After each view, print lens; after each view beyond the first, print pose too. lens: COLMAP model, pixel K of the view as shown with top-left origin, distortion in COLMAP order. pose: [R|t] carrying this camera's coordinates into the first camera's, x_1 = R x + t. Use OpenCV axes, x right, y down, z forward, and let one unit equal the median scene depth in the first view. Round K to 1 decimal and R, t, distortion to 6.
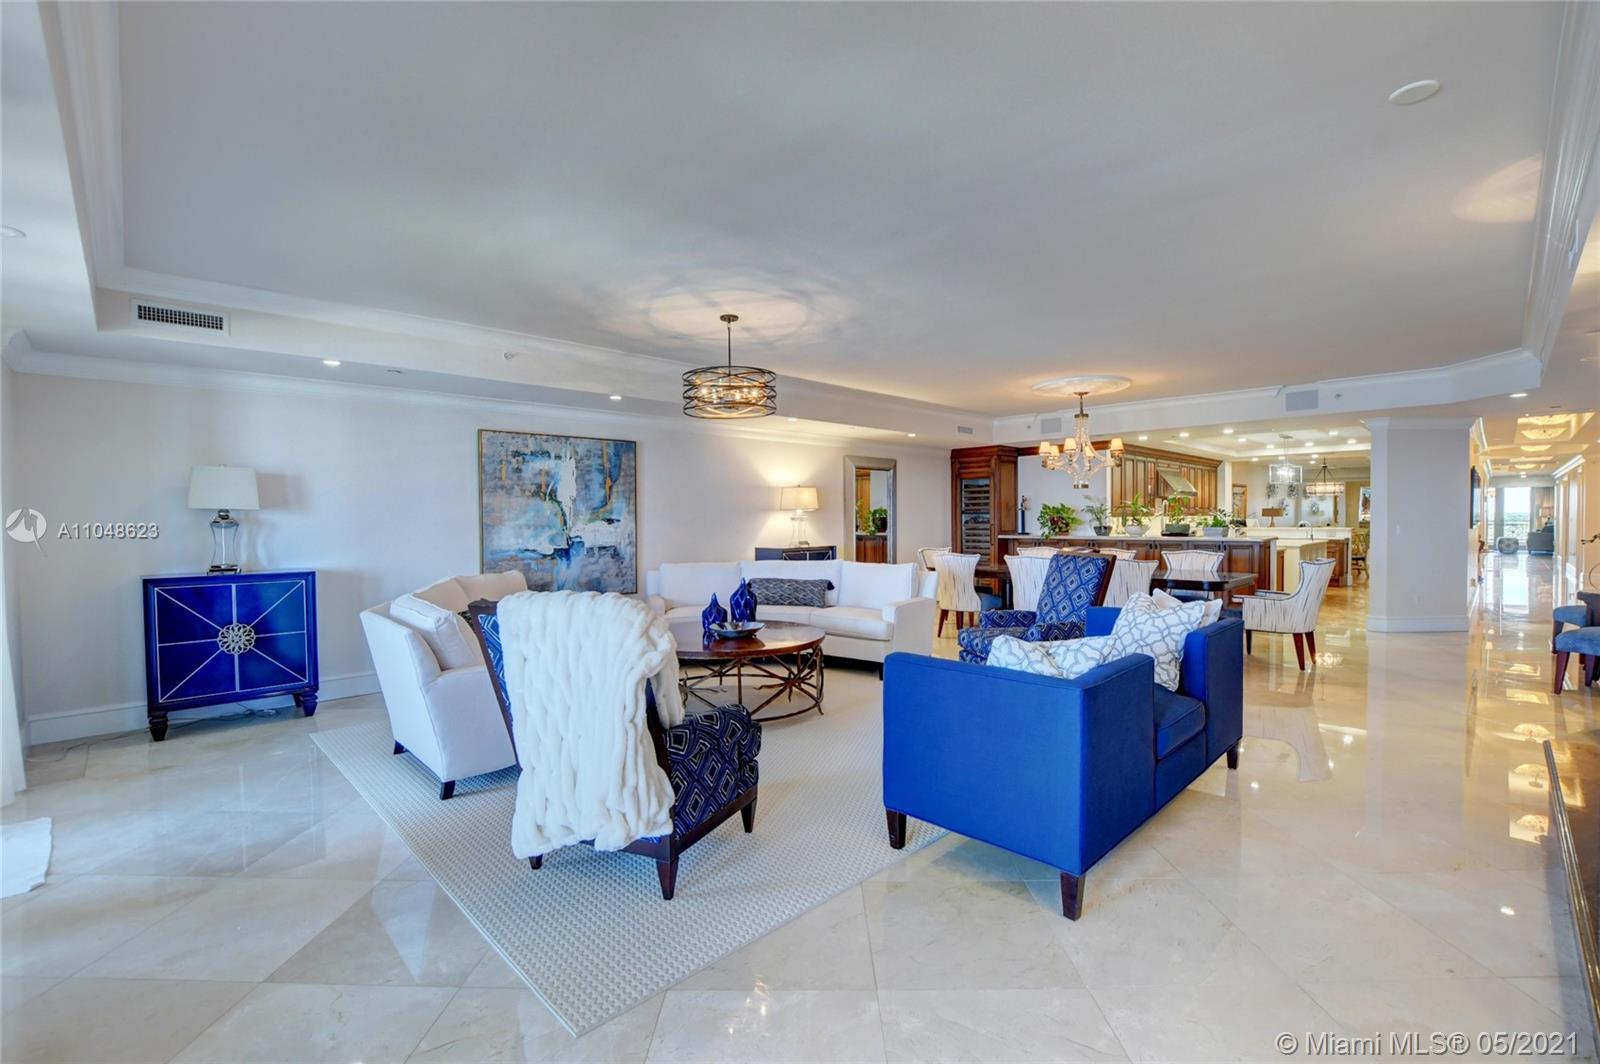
lens RADIAL K [[707.8, 0, 798.3], [0, 707.8, 537.4], [0, 0, 1]] dist [-0.005475, -0.000317]
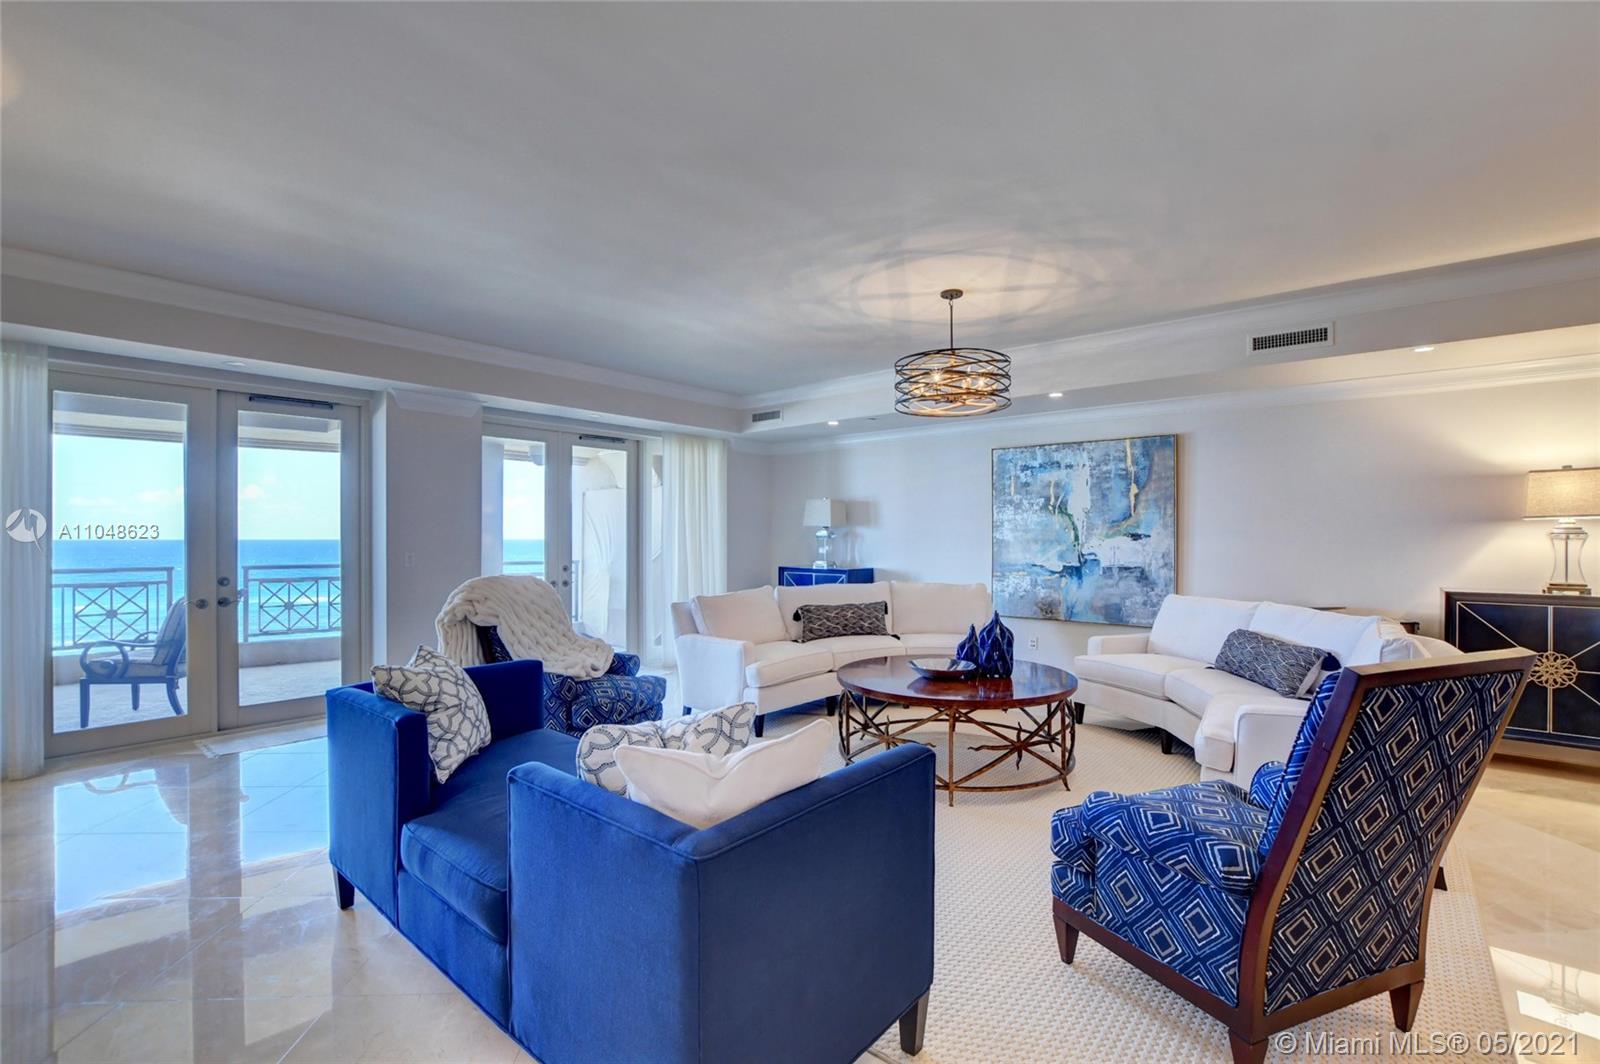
lens RADIAL K [[707.8, 0, 799.2], [0, 707.8, 531.5], [0, 0, 1]] dist [-0.005475, -0.000317]
pose [[0.105941, 0.001361, -0.994371, 0.533743], [-0.029817, 0.999554, -0.001809, -0.016538], [0.993925, 0.029841, 0.105934, 0.551661]]
